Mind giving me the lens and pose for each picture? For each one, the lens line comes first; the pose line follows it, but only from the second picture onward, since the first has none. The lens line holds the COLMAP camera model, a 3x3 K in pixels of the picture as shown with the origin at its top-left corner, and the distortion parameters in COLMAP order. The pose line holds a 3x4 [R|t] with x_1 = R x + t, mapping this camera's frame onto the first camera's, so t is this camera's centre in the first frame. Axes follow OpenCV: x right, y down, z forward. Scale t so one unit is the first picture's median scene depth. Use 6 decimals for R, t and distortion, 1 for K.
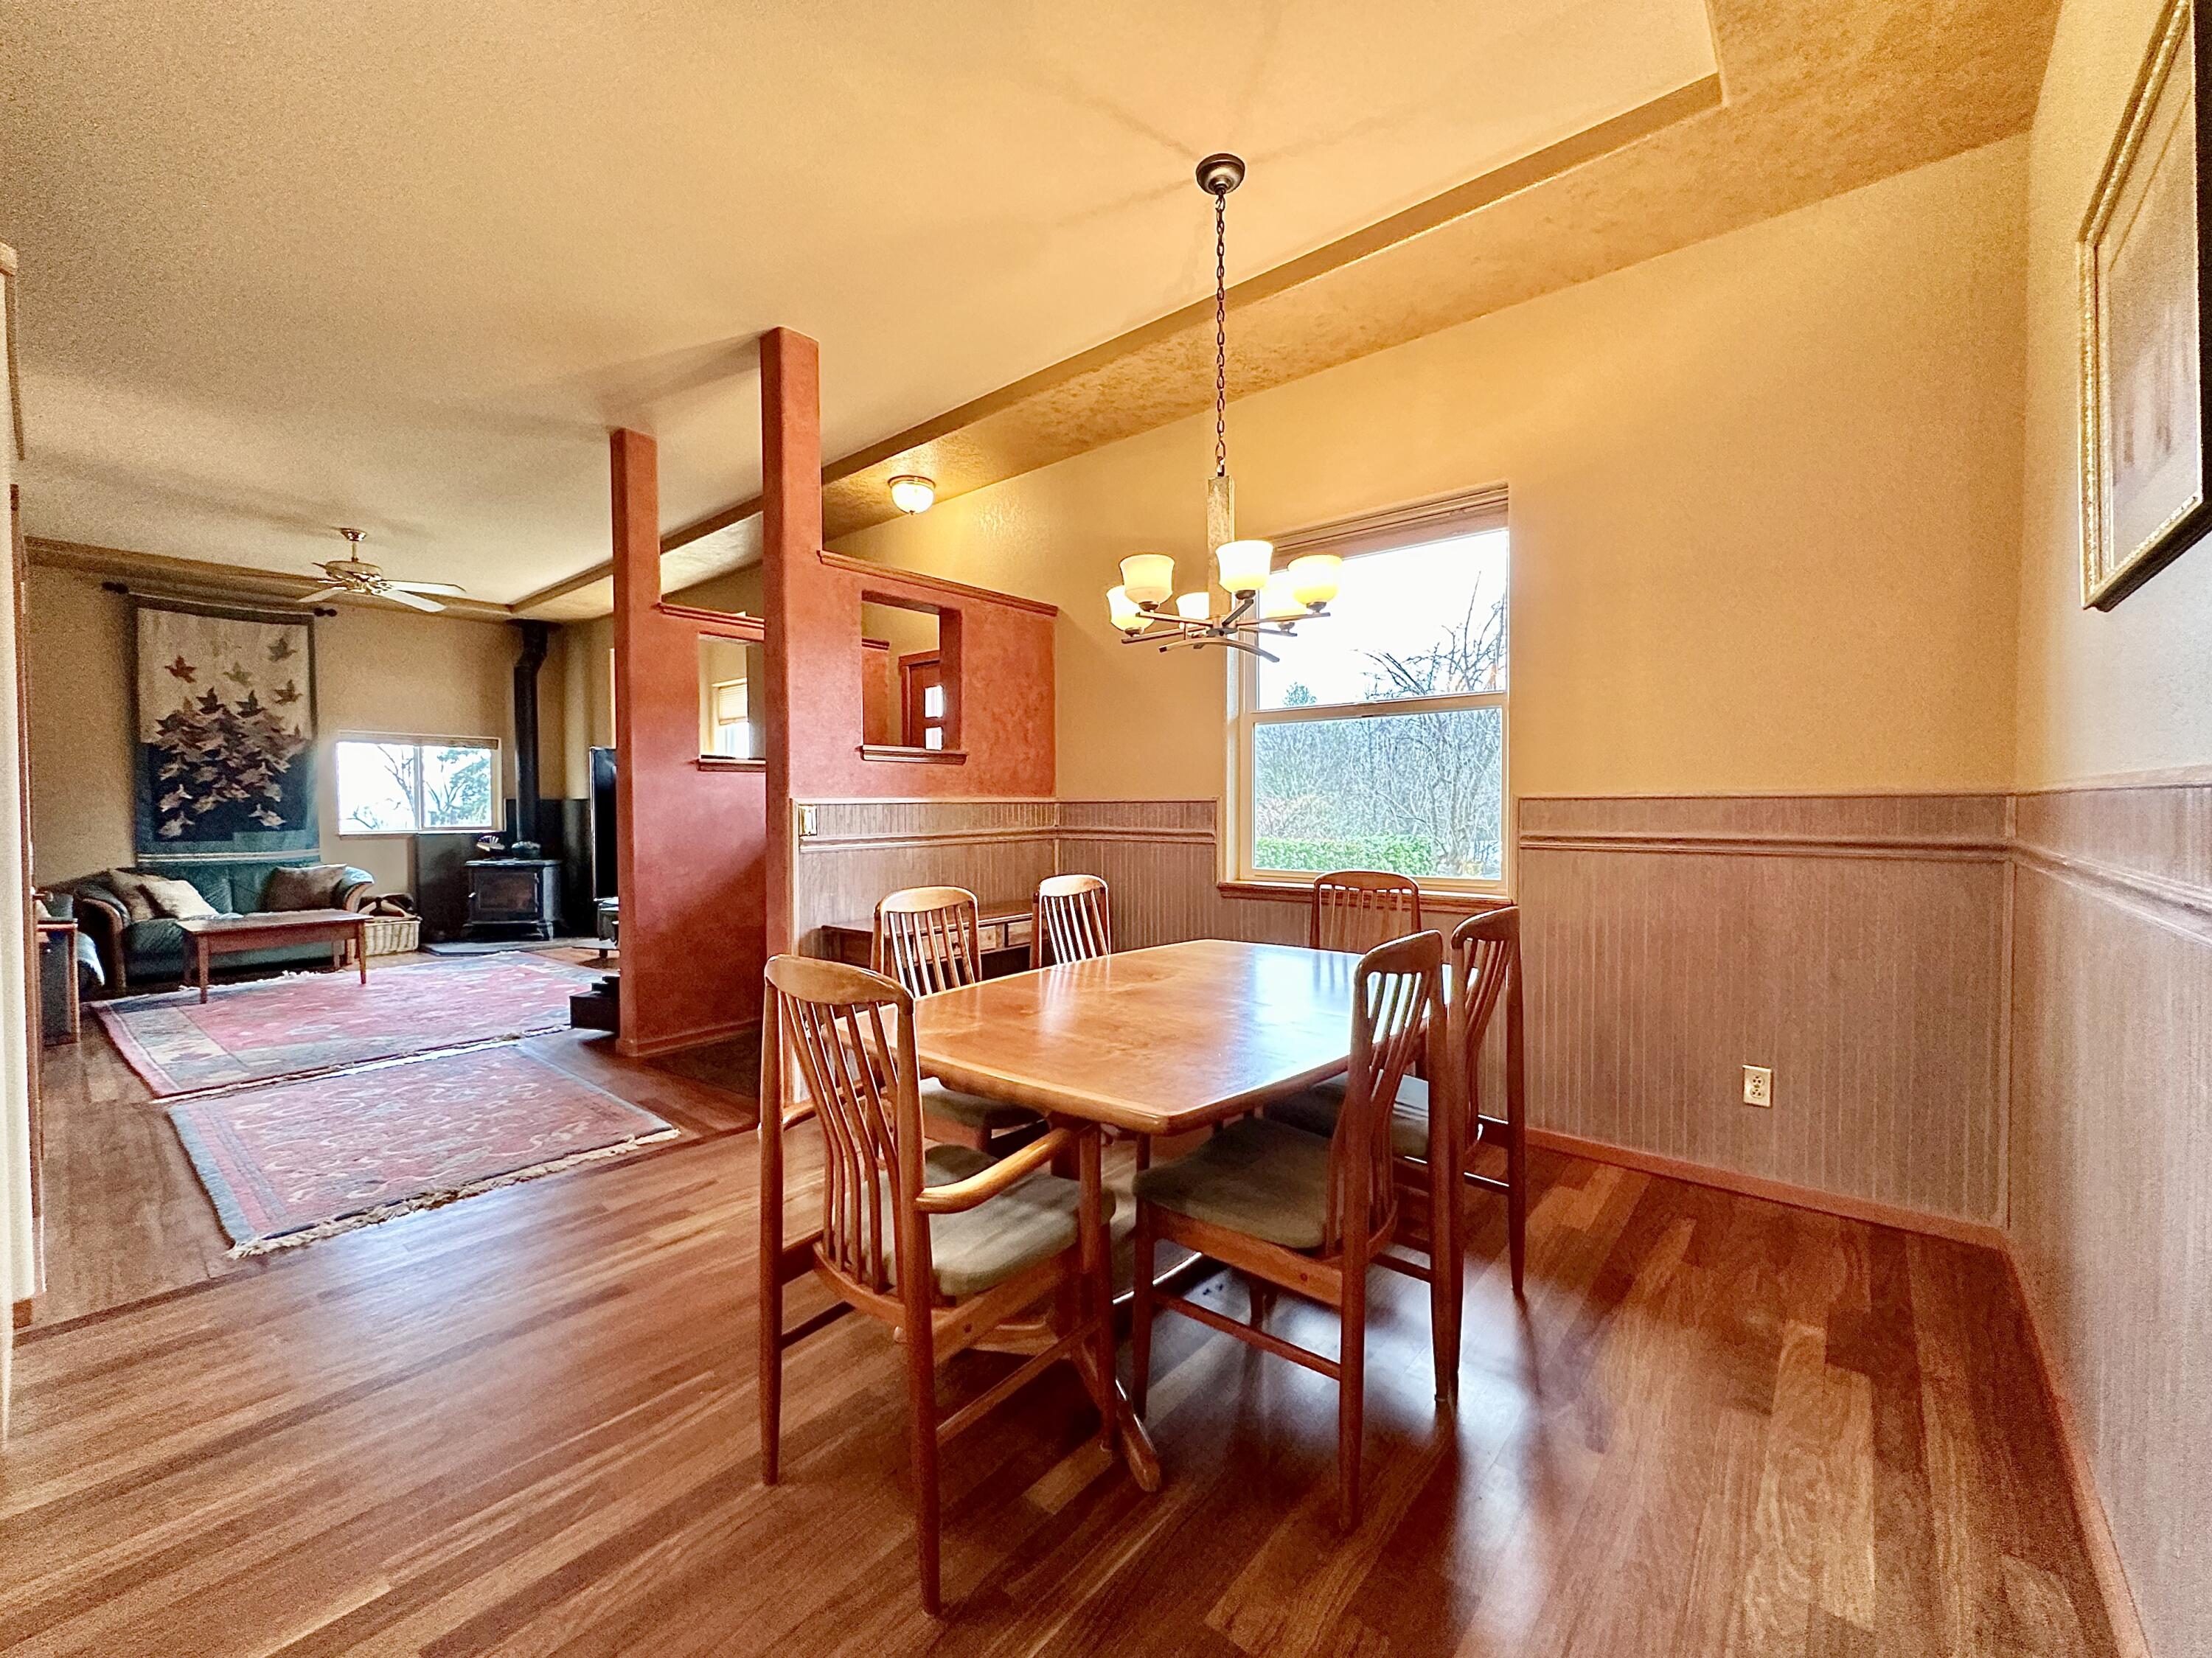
lens RADIAL K [[906.6, 0, 1105.3], [0, 906.6, 826.3], [0, 0, 1]] dist [-0.001422, 0.000108]
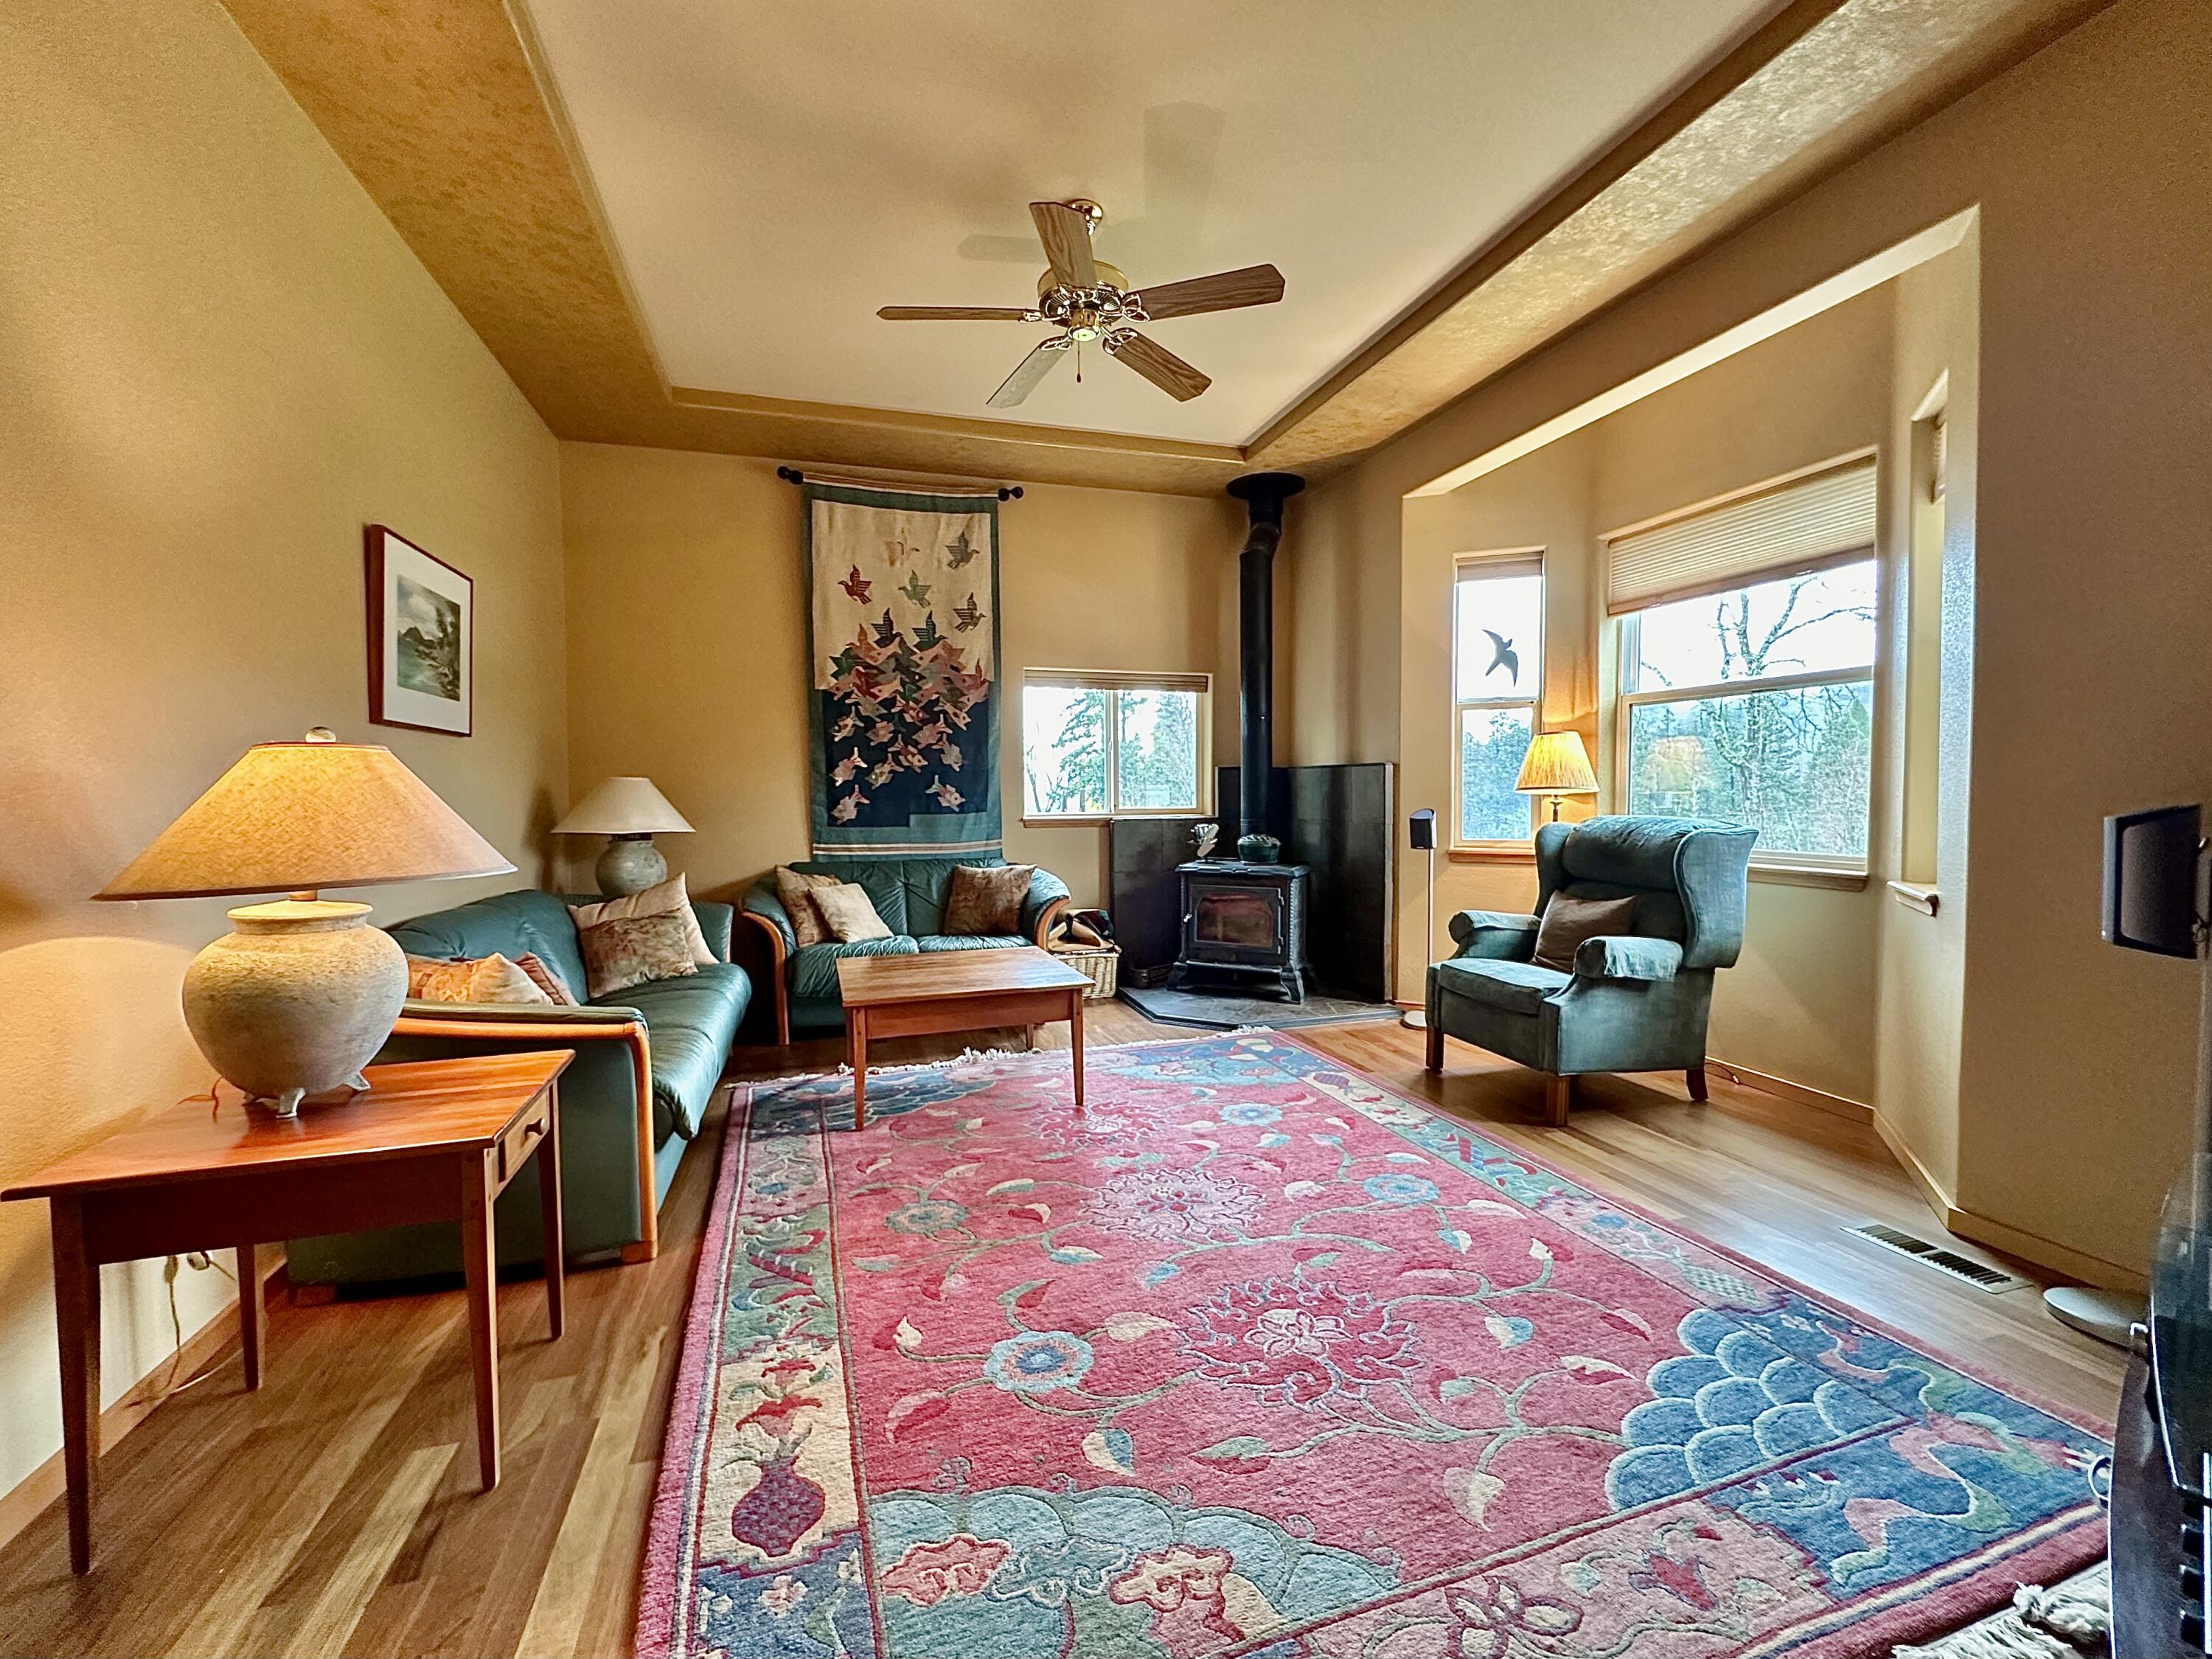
lens RADIAL K [[906.7, 0, 1105.3], [0, 906.7, 826.8], [0, 0, 1]] dist [-0.001422, 0.000108]
pose [[0.843193, 0.021192, -0.537193, -0.928400], [-0.009375, 0.999650, 0.024720, -0.006144], [0.537529, -0.015808, 0.843097, 0.993248]]
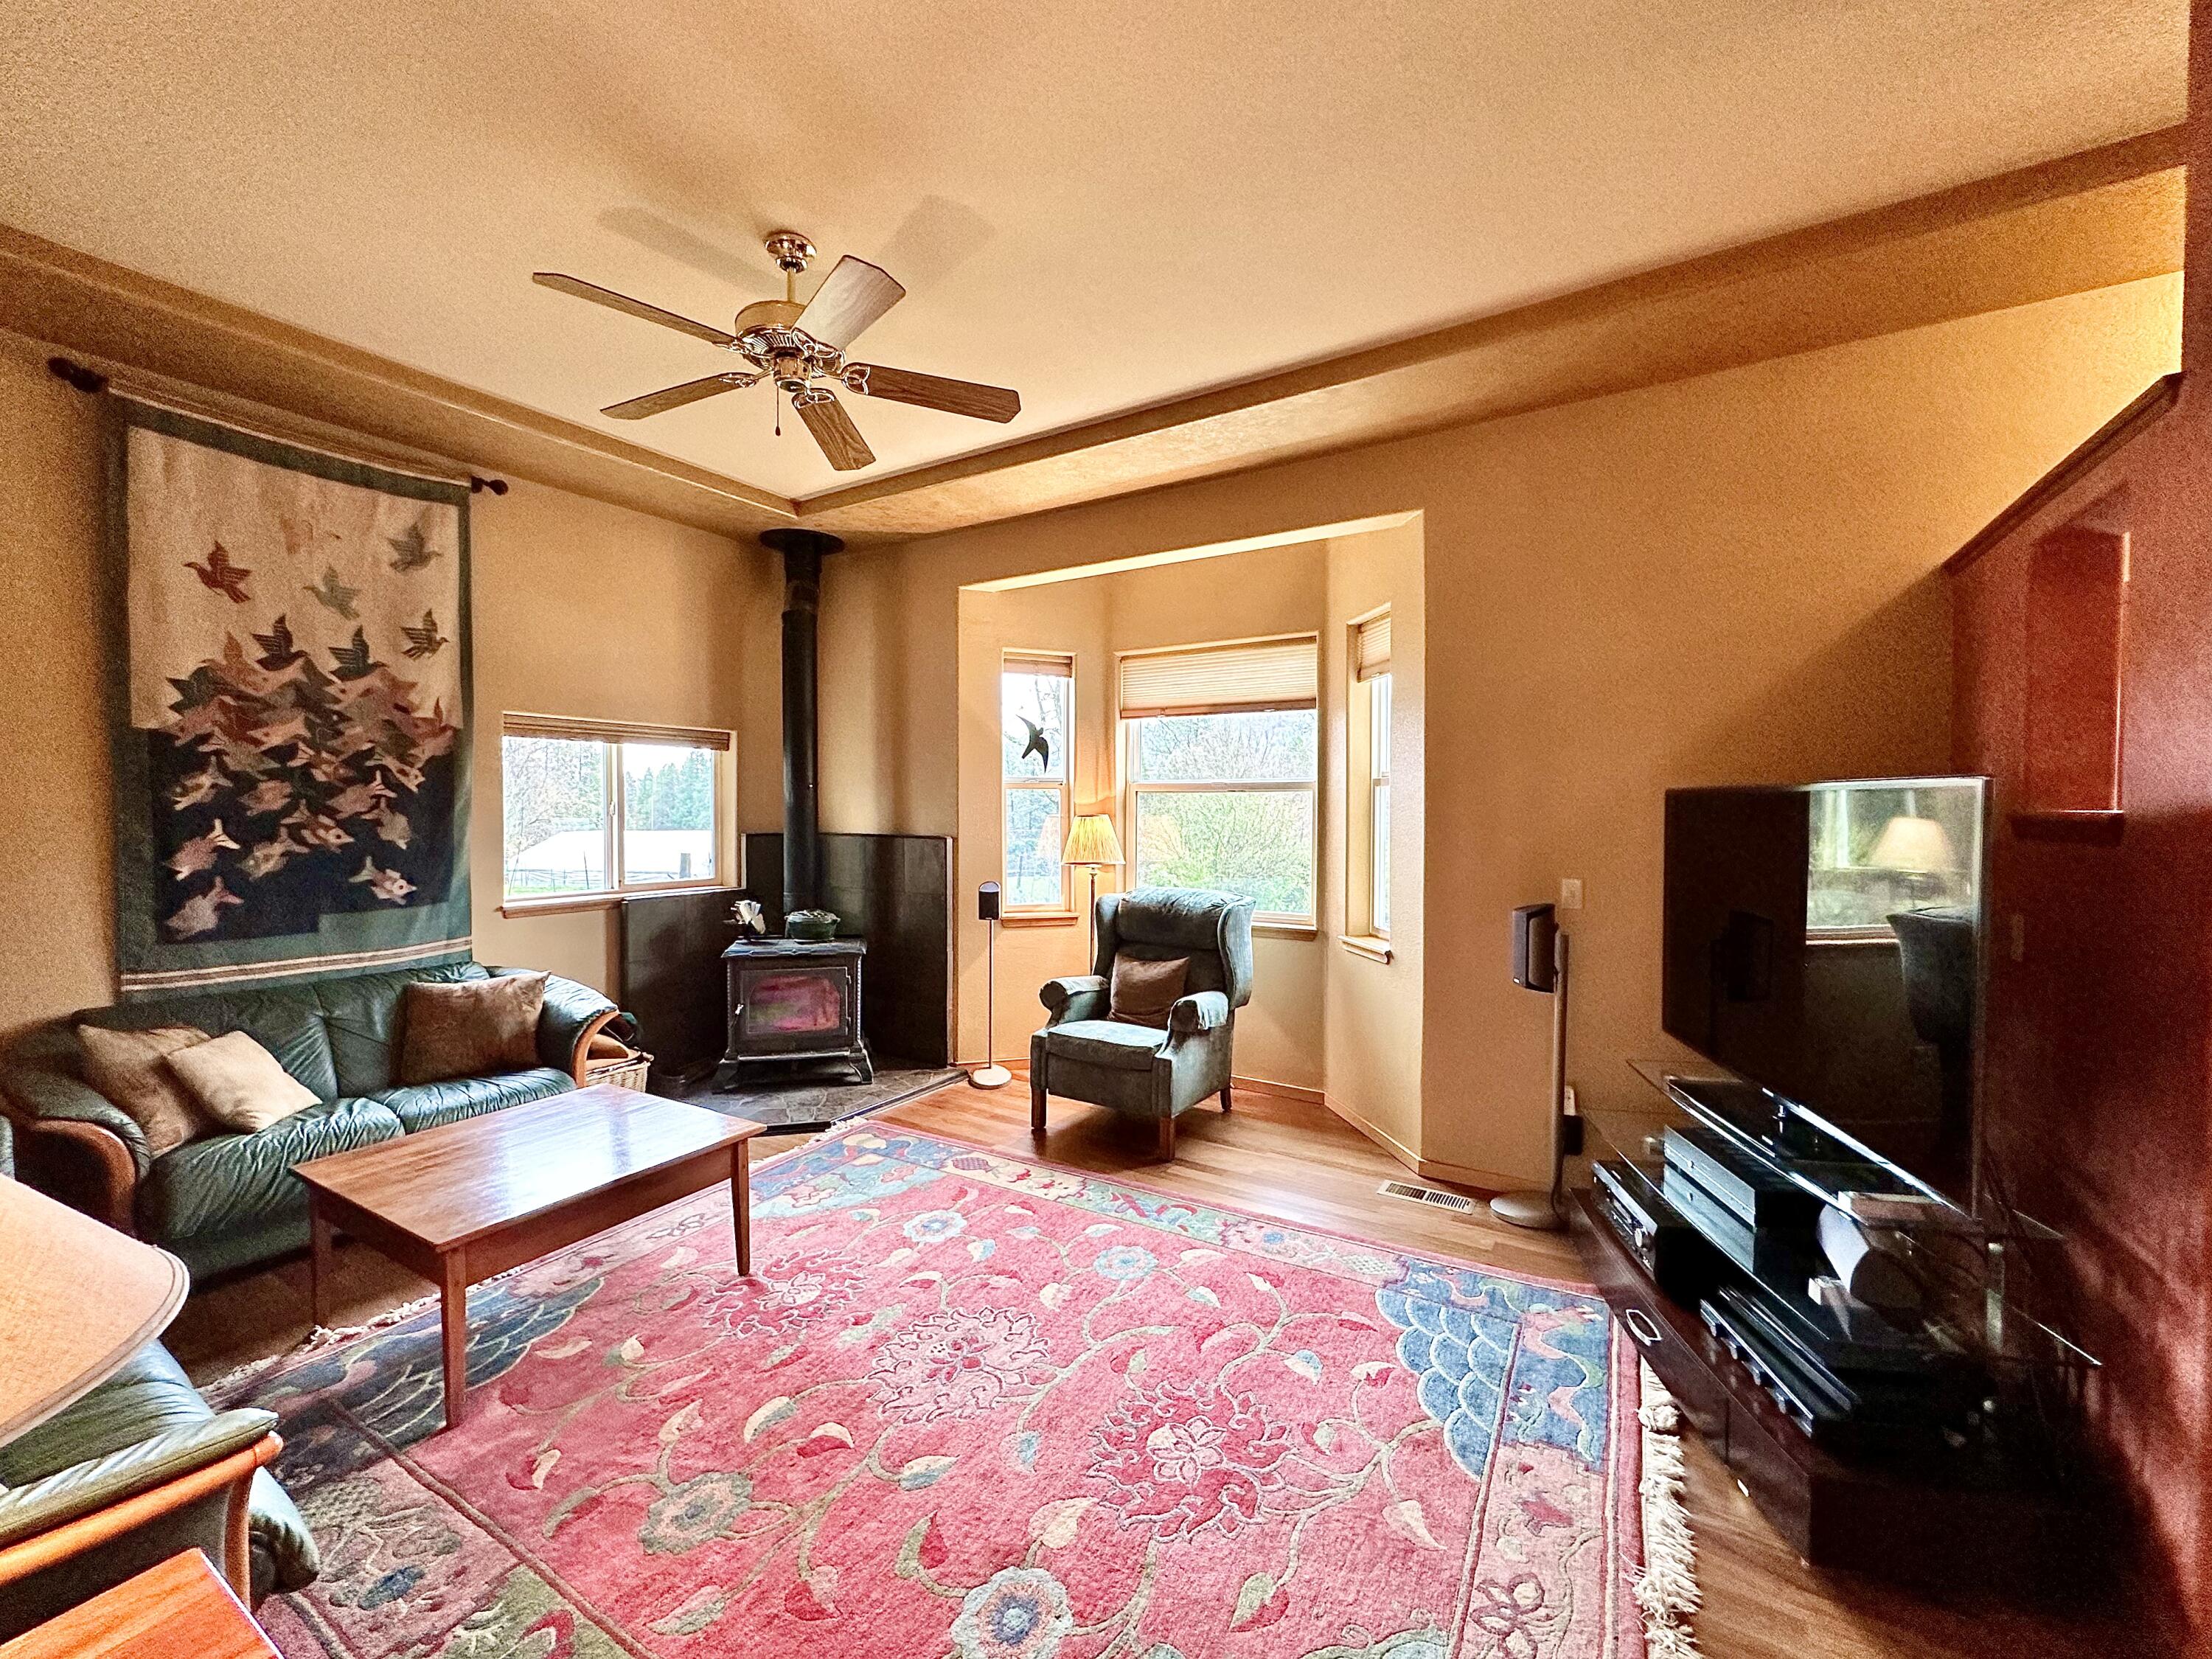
lens RADIAL K [[881.2, 0, 1106.0], [0, 881.2, 829.5], [0, 0, 1]] dist [-0.001942, 0.000211]
pose [[0.989339, 0.004389, 0.145567, -1.256138], [-0.004644, 0.999988, 0.001412, -0.086632], [-0.145559, -0.002073, 0.989347, 0.961618]]
